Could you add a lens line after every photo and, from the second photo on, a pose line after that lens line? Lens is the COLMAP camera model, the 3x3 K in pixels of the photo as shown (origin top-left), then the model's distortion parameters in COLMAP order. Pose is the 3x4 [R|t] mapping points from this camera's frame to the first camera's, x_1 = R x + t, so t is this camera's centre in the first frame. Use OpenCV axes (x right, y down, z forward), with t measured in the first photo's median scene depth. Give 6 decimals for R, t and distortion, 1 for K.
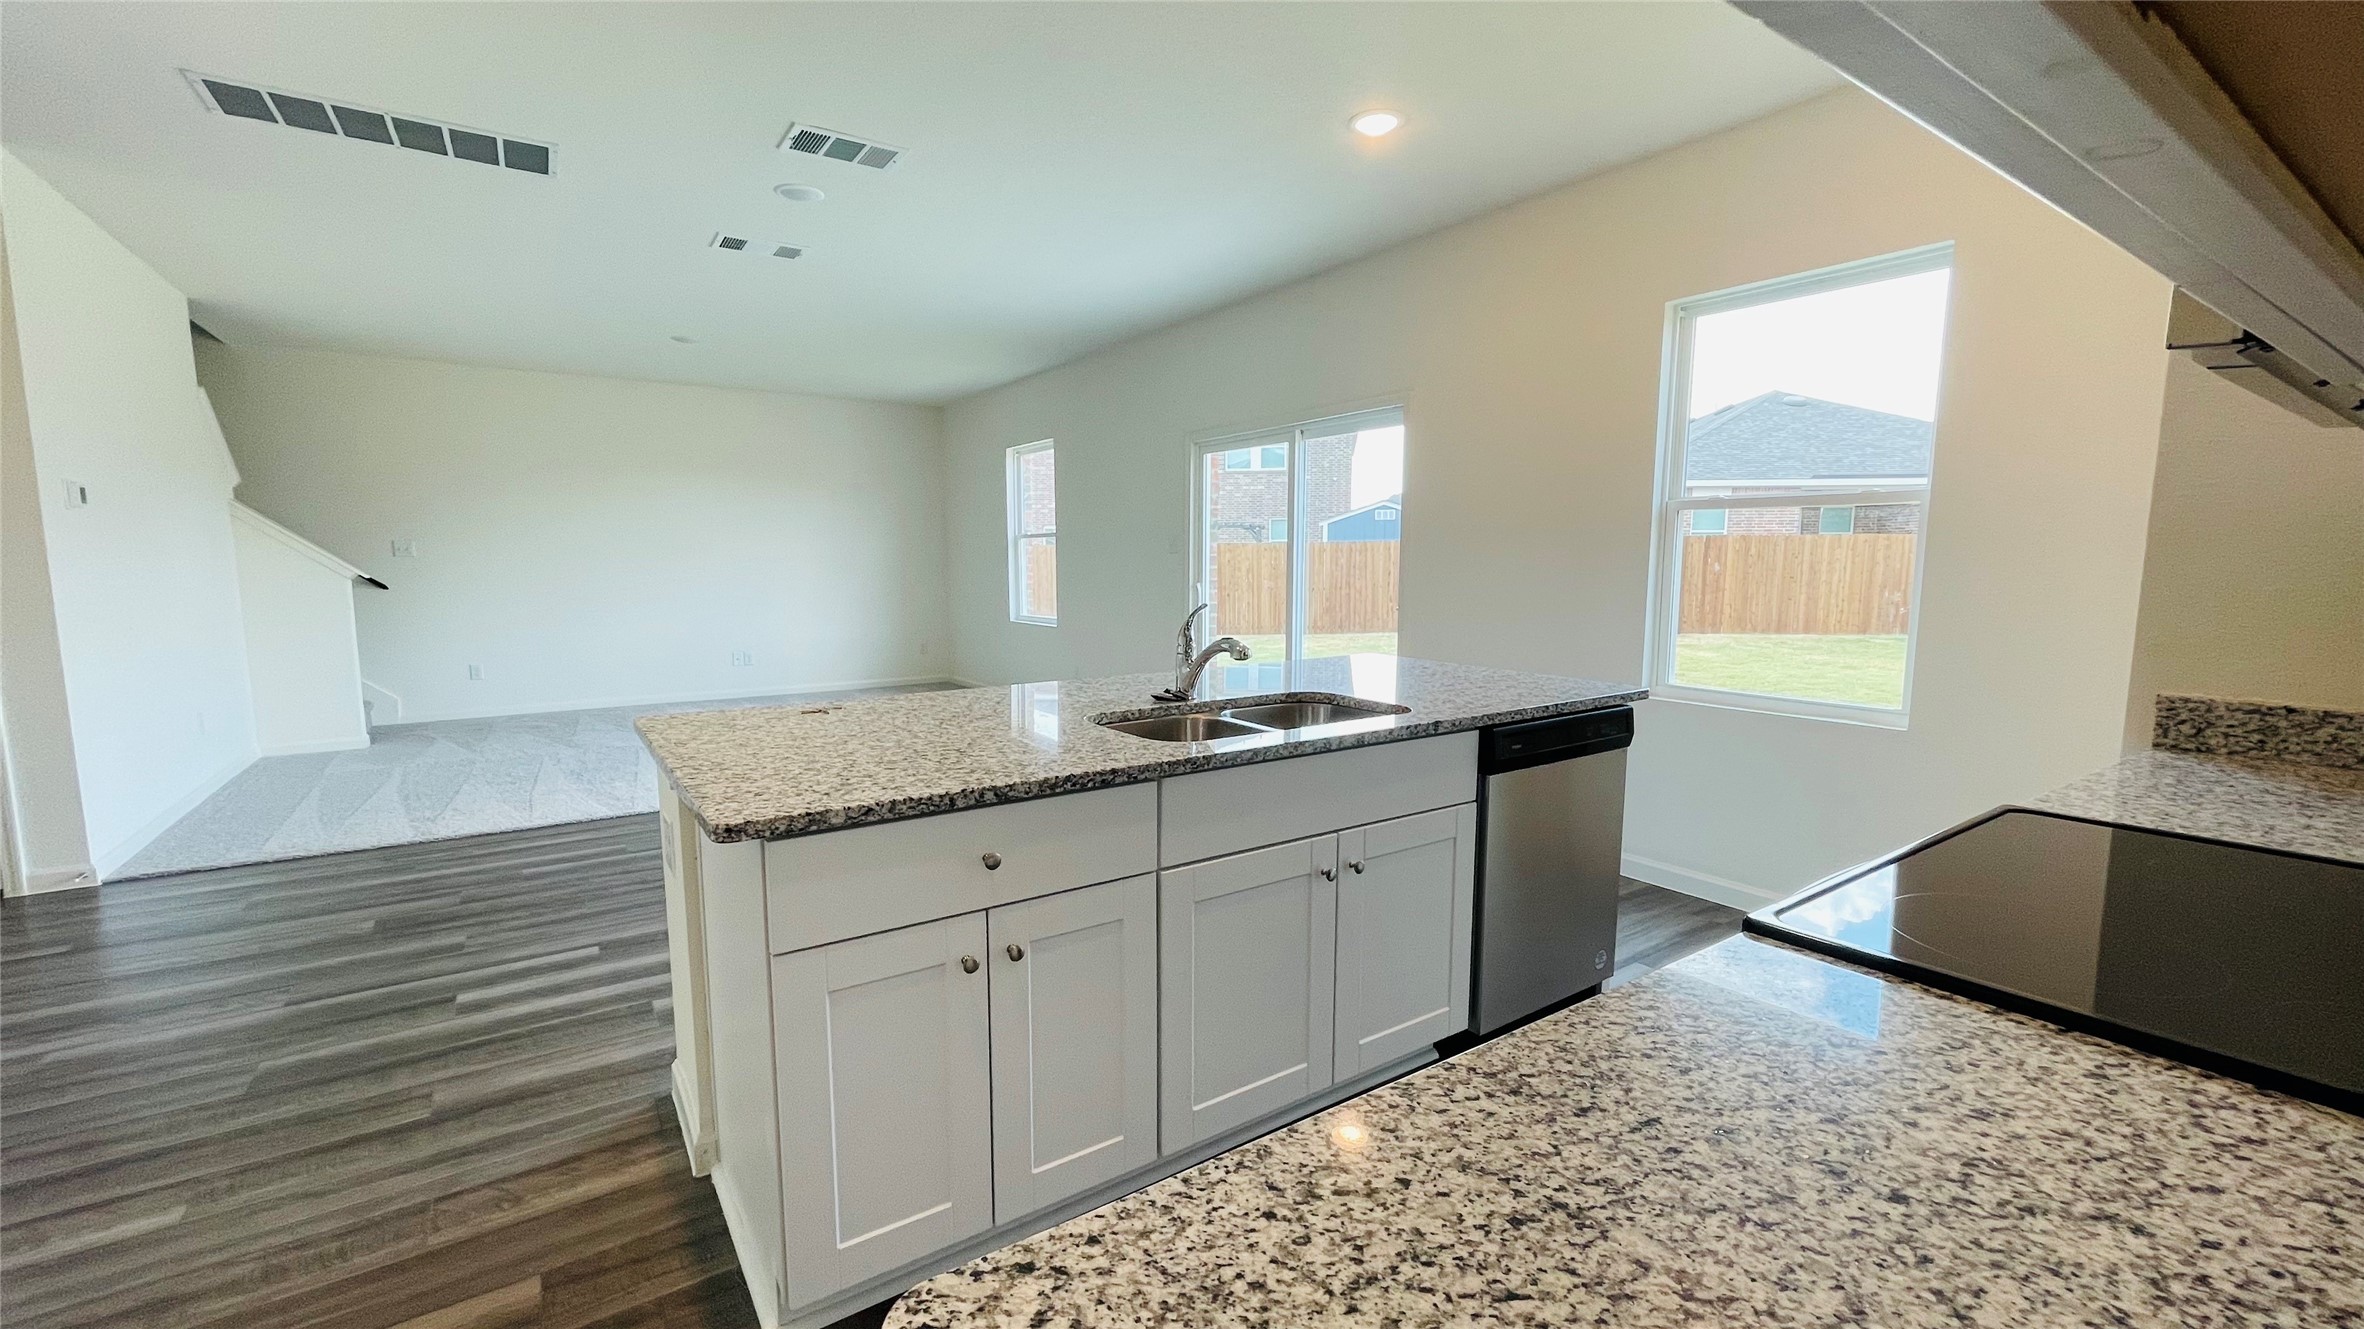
lens RADIAL K [[955.1, 0, 1173.4], [0, 955.1, 673.1], [0, 0, 1]] dist [-0.003239, 0.000189]
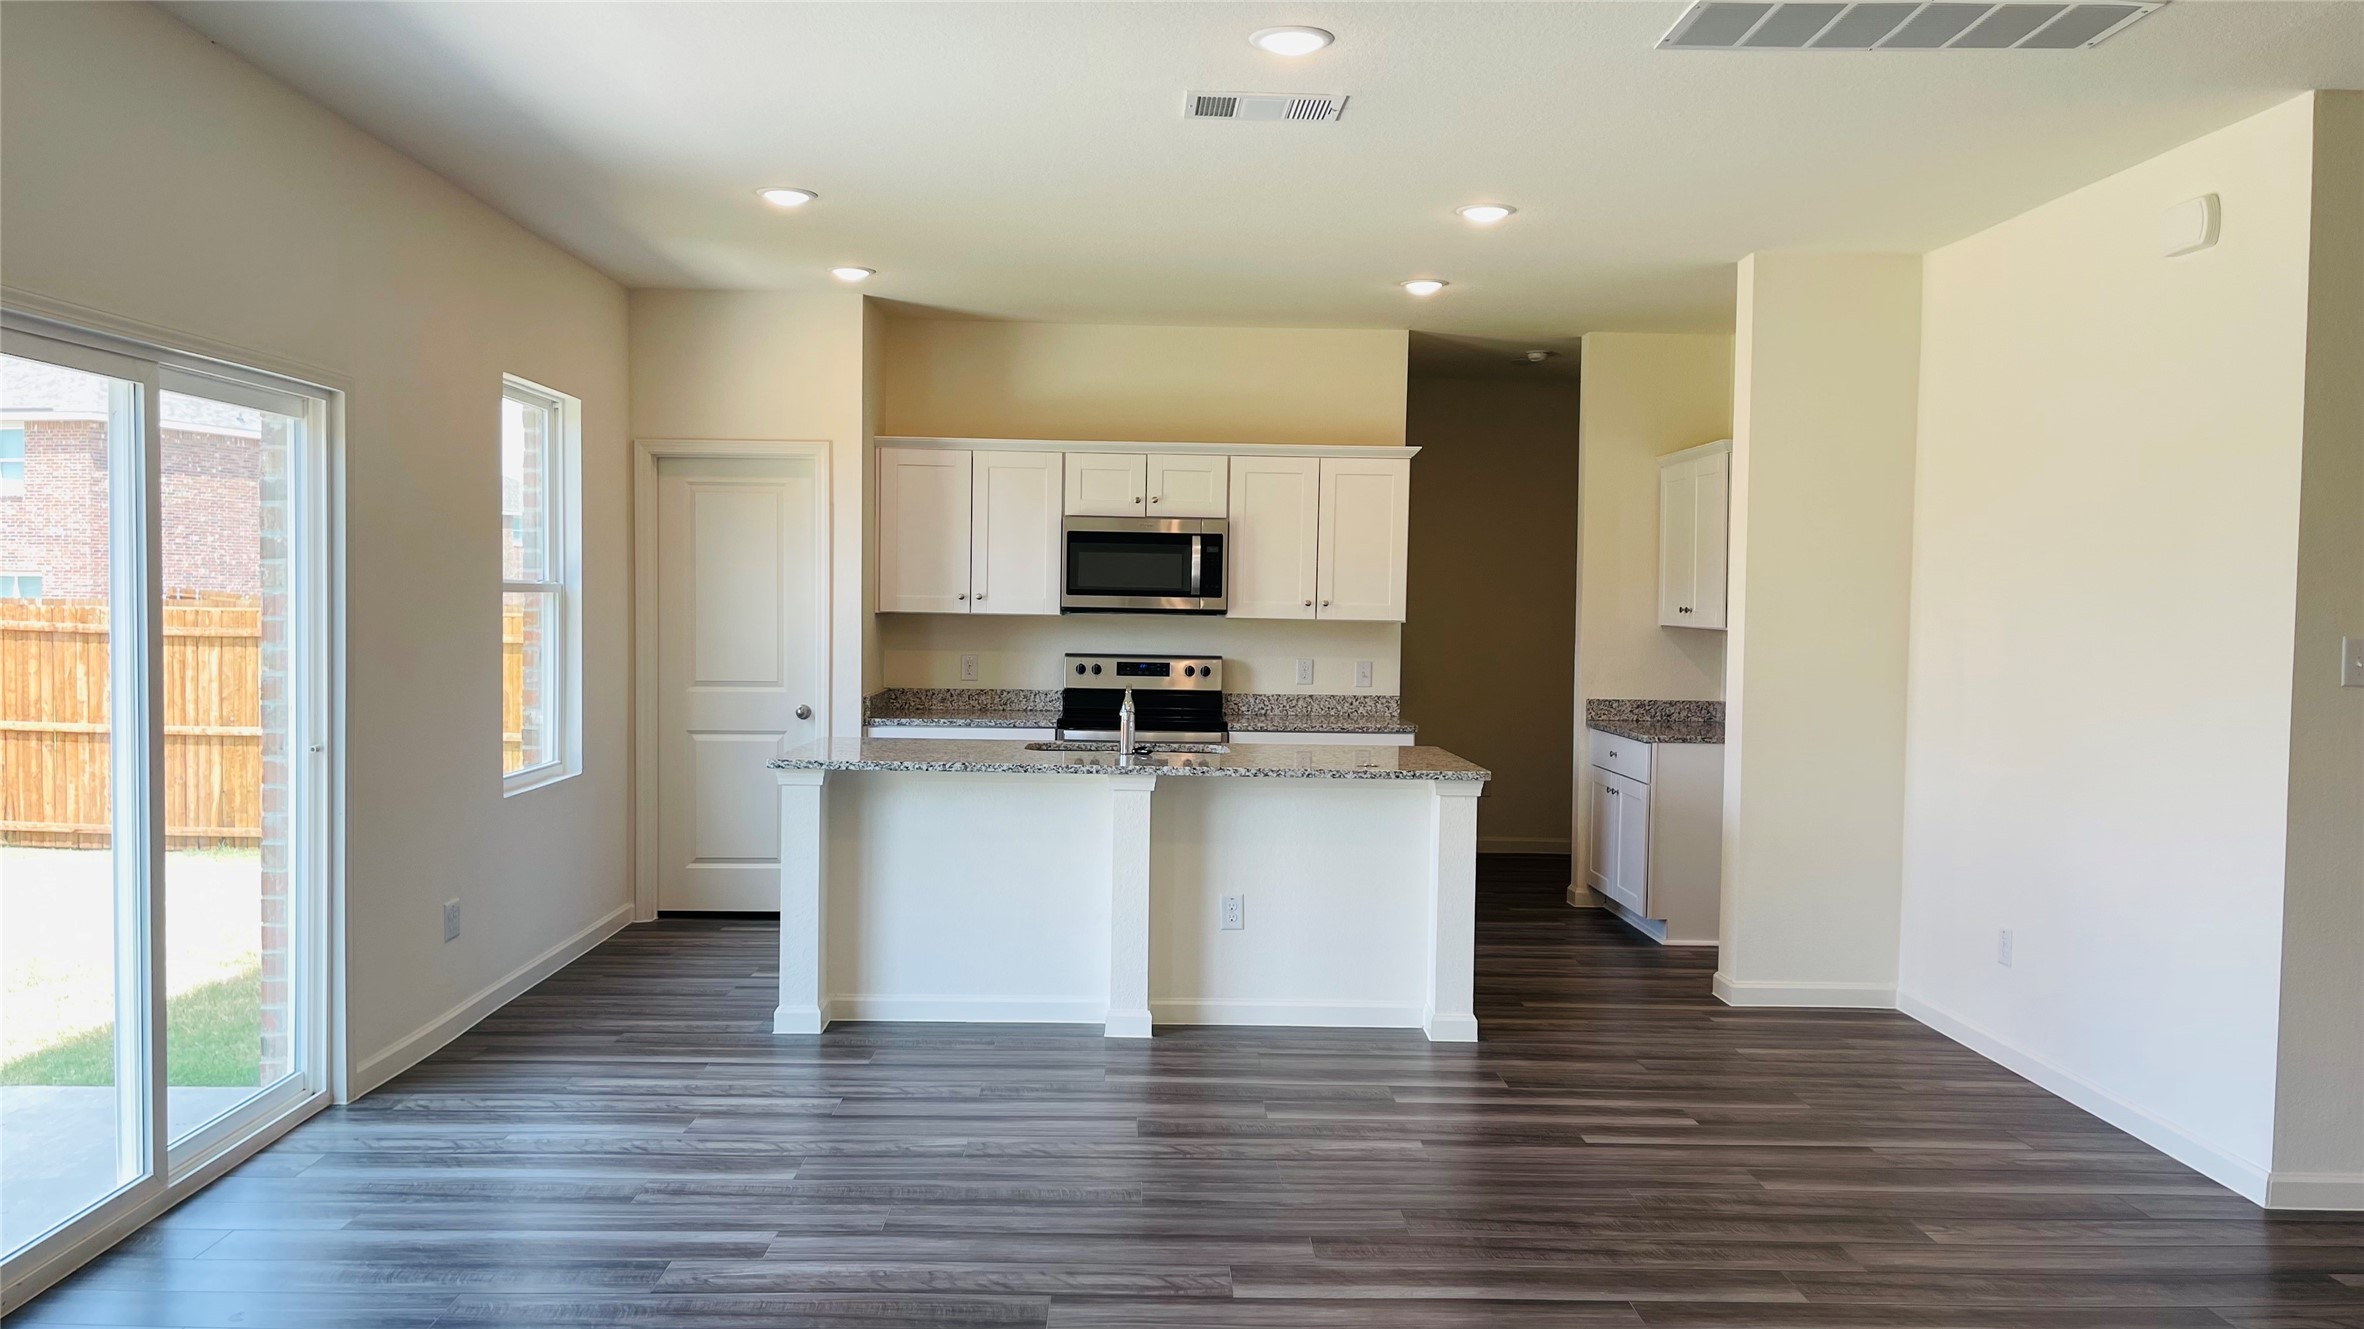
lens RADIAL K [[1779.3, 0, 1166.3], [0, 1779.3, 672.3], [0, 0, 1]] dist [0.025552, -0.007328]
pose [[-0.835666, -0.037780, 0.547938, -0.964408], [0.049255, 0.988457, 0.143272, -0.305772], [-0.547025, 0.146716, -0.824159, 2.057312]]
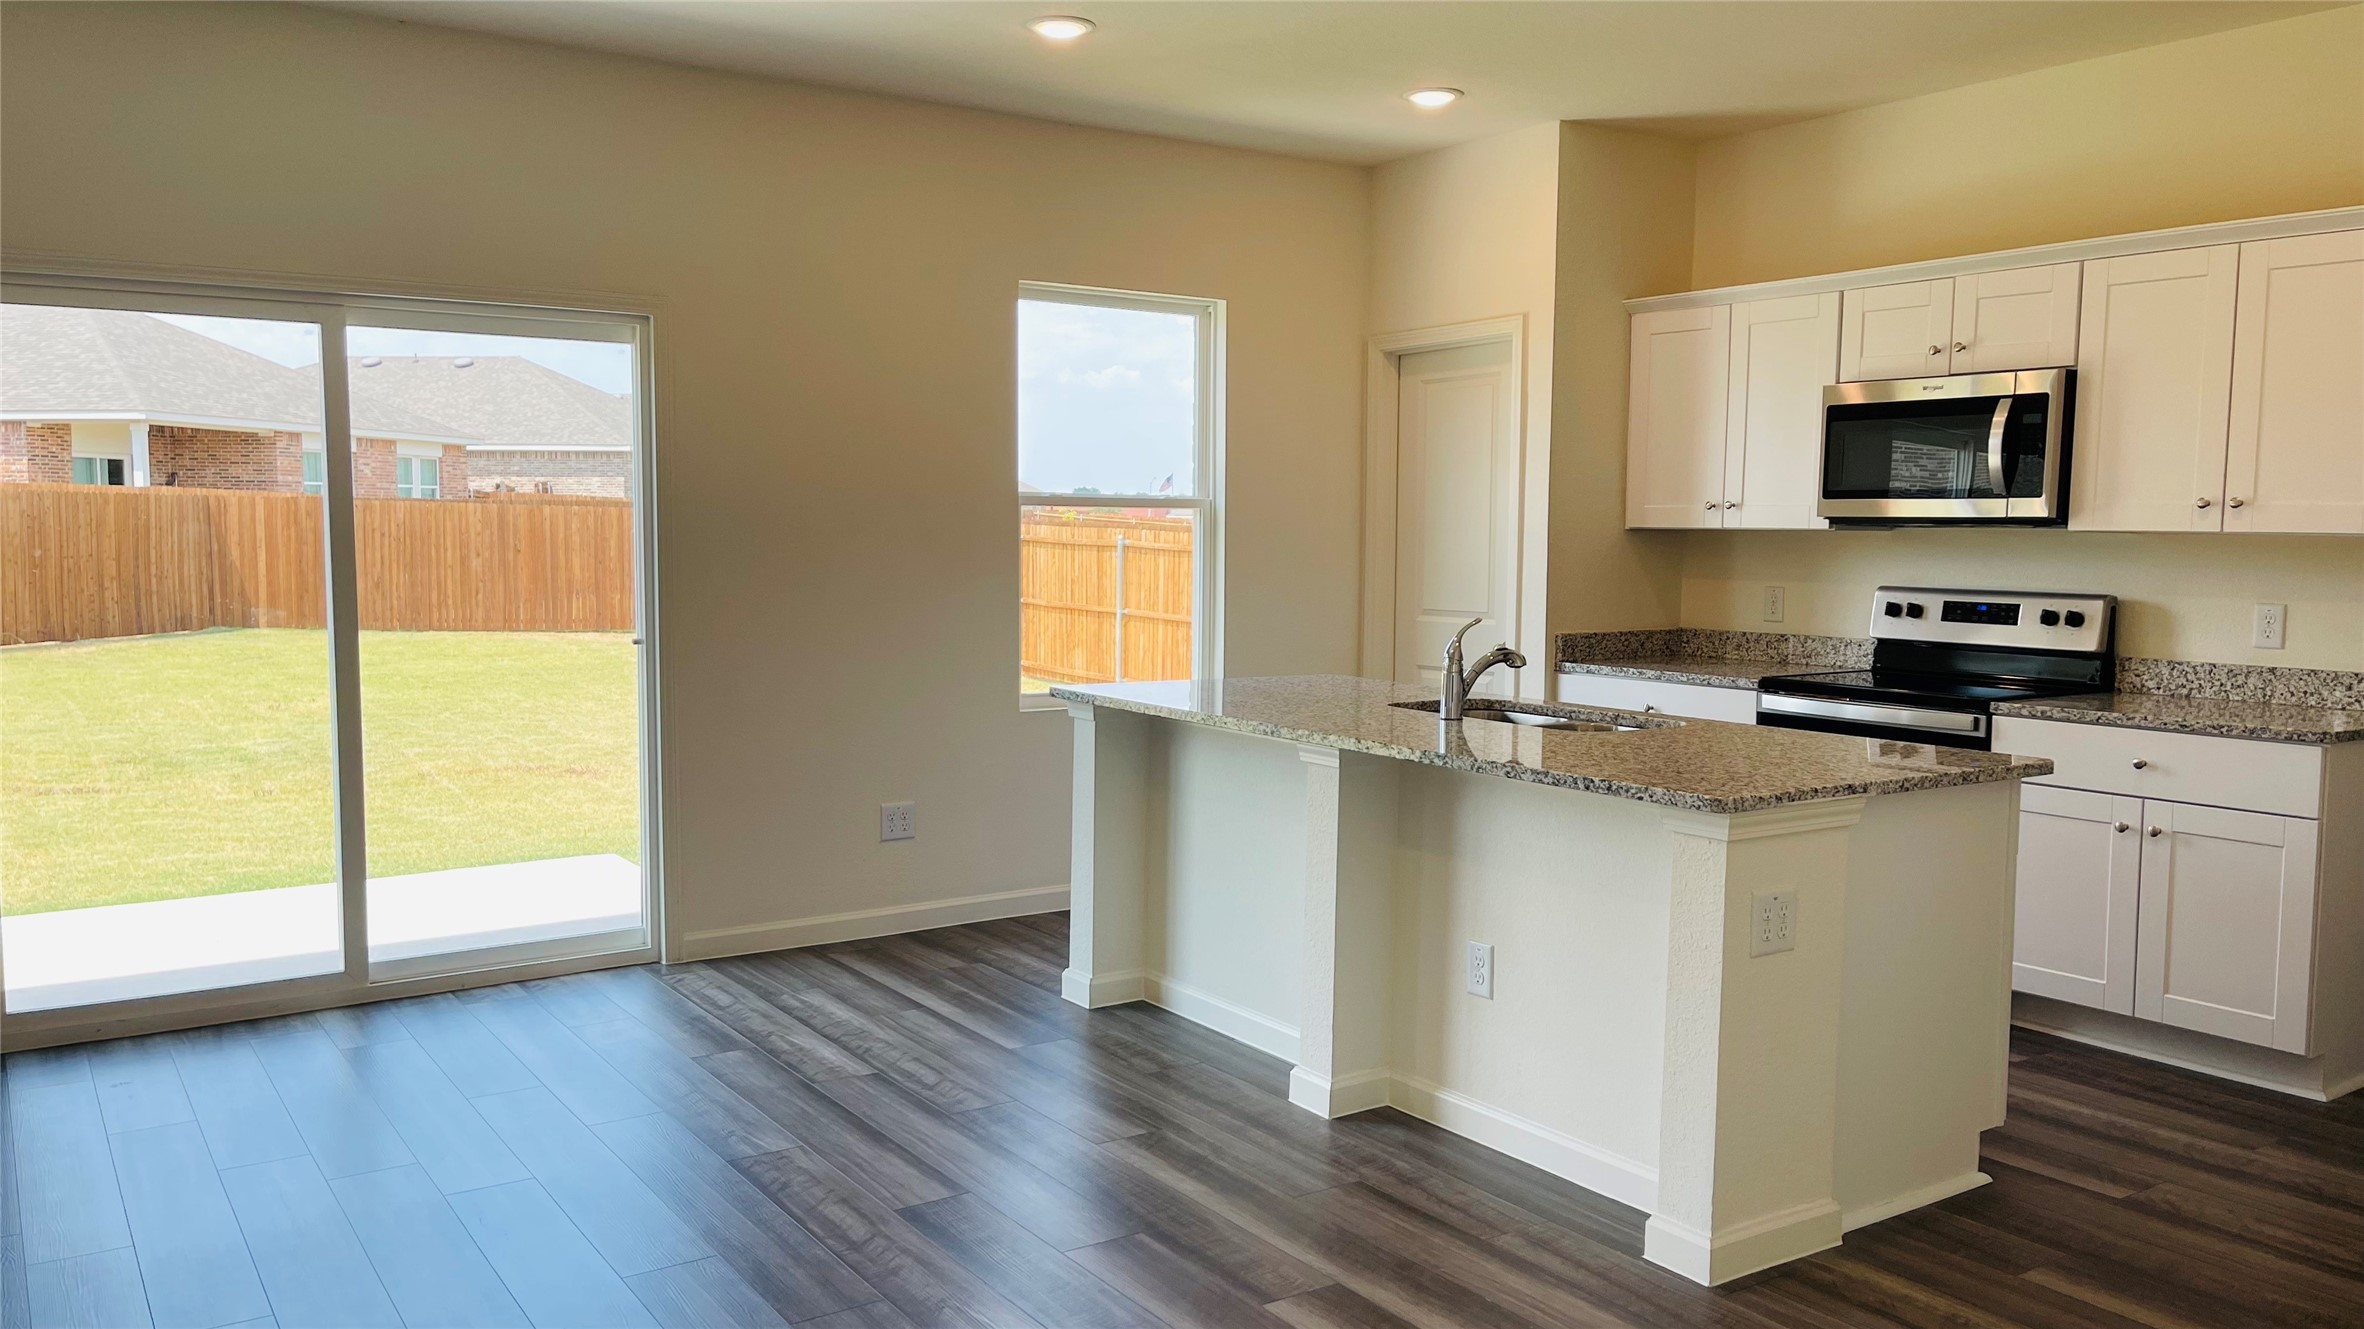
lens RADIAL K [[1779.3, 0, 1179.8], [0, 1779.3, 665.5], [0, 0, 1]] dist [0.025552, -0.007328]
pose [[0.004992, -0.079166, 0.996849, -1.184195], [0.113223, 0.990496, 0.078094, -0.132069], [-0.993557, 0.112476, 0.013908, 0.835090]]
